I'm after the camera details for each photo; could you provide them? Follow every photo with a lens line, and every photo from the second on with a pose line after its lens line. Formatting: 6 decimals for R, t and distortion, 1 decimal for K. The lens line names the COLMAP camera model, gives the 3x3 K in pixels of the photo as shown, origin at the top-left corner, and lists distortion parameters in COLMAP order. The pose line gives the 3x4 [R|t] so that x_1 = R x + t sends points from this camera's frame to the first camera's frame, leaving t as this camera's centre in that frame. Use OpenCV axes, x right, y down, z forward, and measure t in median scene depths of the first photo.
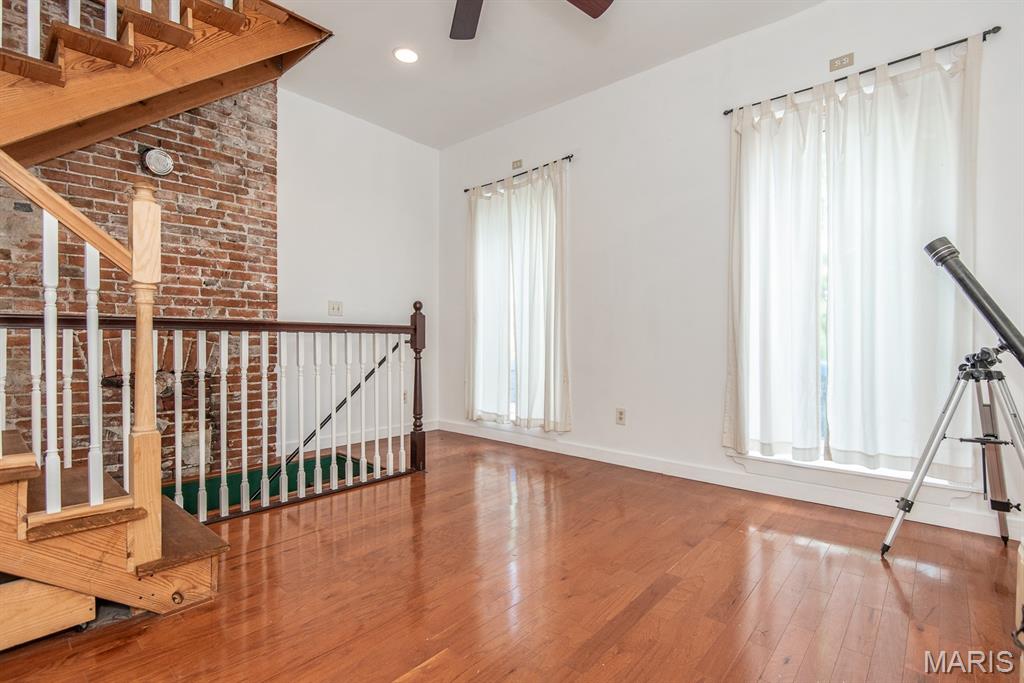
lens RADIAL K [[493.0, 0, 514.4], [0, 493.0, 348.8], [0, 0, 1]] dist [0.000844, -0.008645]
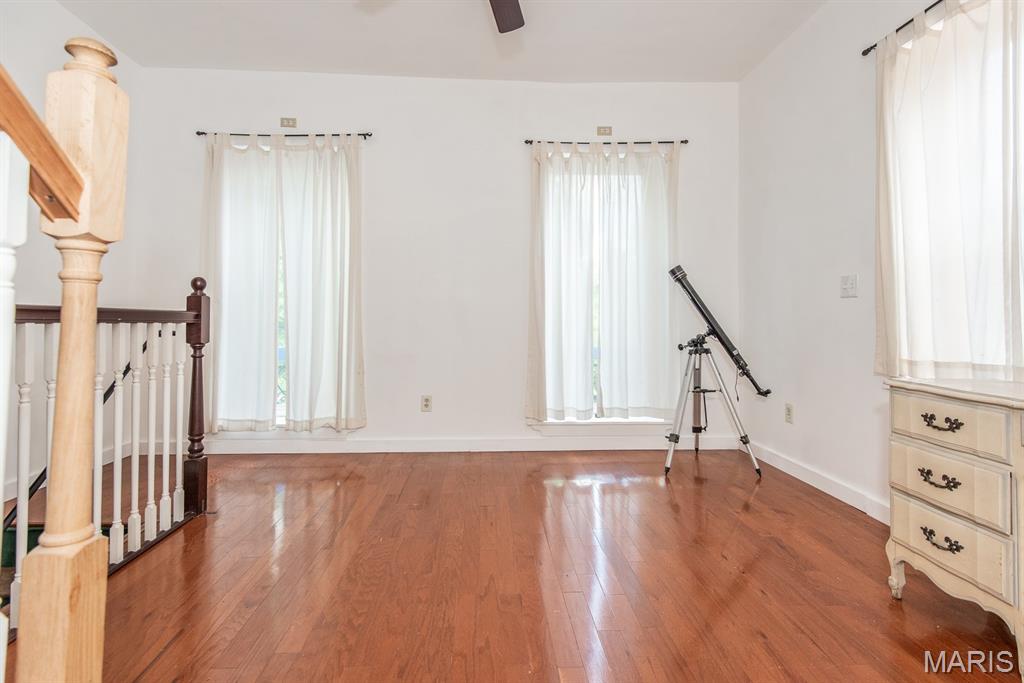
lens RADIAL K [[480.5, 0, 512.9], [0, 480.5, 313.1], [0, 0, 1]] dist [0.031290, -0.017705]
pose [[0.706134, 0.014123, 0.707937, -0.375306], [0.010224, 0.999493, -0.030138, -0.017974], [-0.708004, 0.028520, 0.705632, 0.172059]]
